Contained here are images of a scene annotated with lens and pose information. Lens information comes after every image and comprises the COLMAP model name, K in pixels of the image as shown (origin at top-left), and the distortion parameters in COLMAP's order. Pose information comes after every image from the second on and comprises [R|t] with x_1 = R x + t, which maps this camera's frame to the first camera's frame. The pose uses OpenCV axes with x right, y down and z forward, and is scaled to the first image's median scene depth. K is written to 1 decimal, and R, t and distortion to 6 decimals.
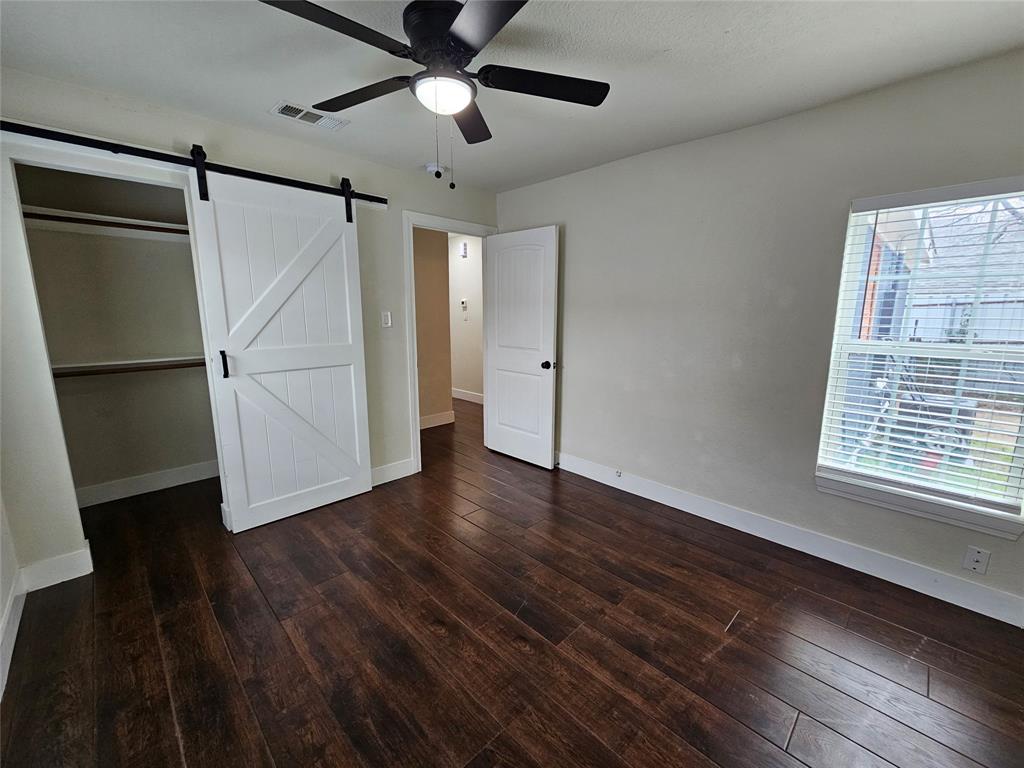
lens RADIAL K [[418.2, 0, 518.5], [0, 418.2, 381.4], [0, 0, 1]] dist [-0.000452, 0.000024]
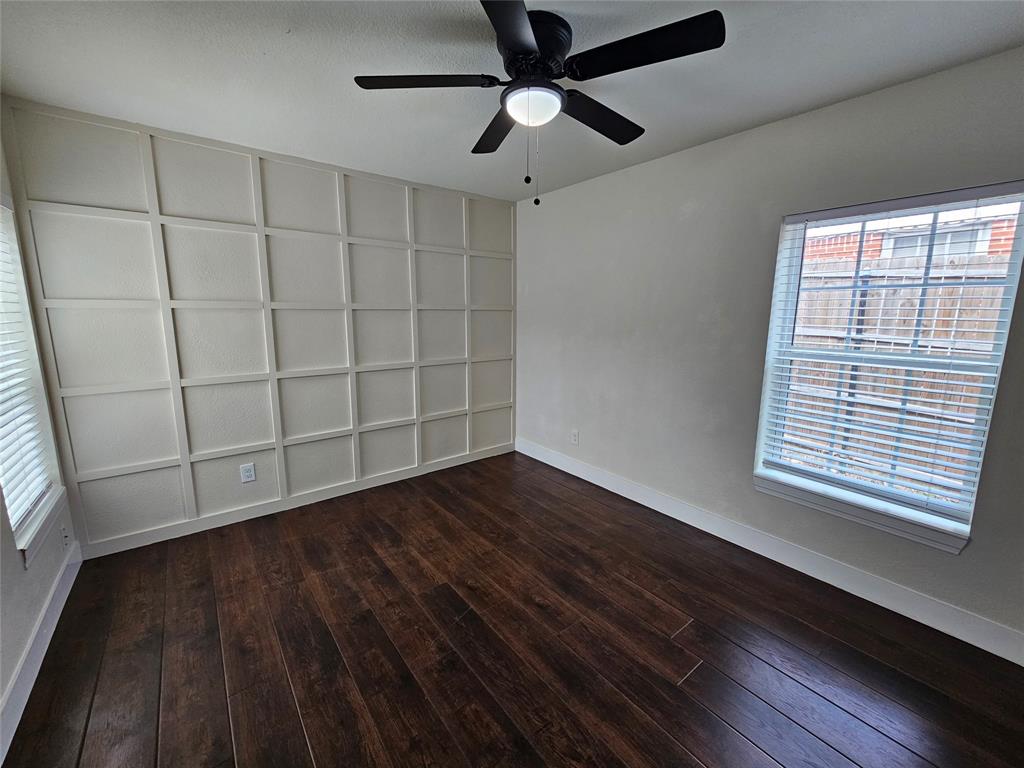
lens RADIAL K [[418.2, 0, 518.5], [0, 418.2, 381.4], [0, 0, 1]] dist [-0.000452, 0.000024]
pose [[-0.993472, -0.029897, 0.110085, -0.243480], [0.008520, 0.942901, 0.332963, -0.357132], [-0.113753, 0.331728, -0.936492, 1.922984]]
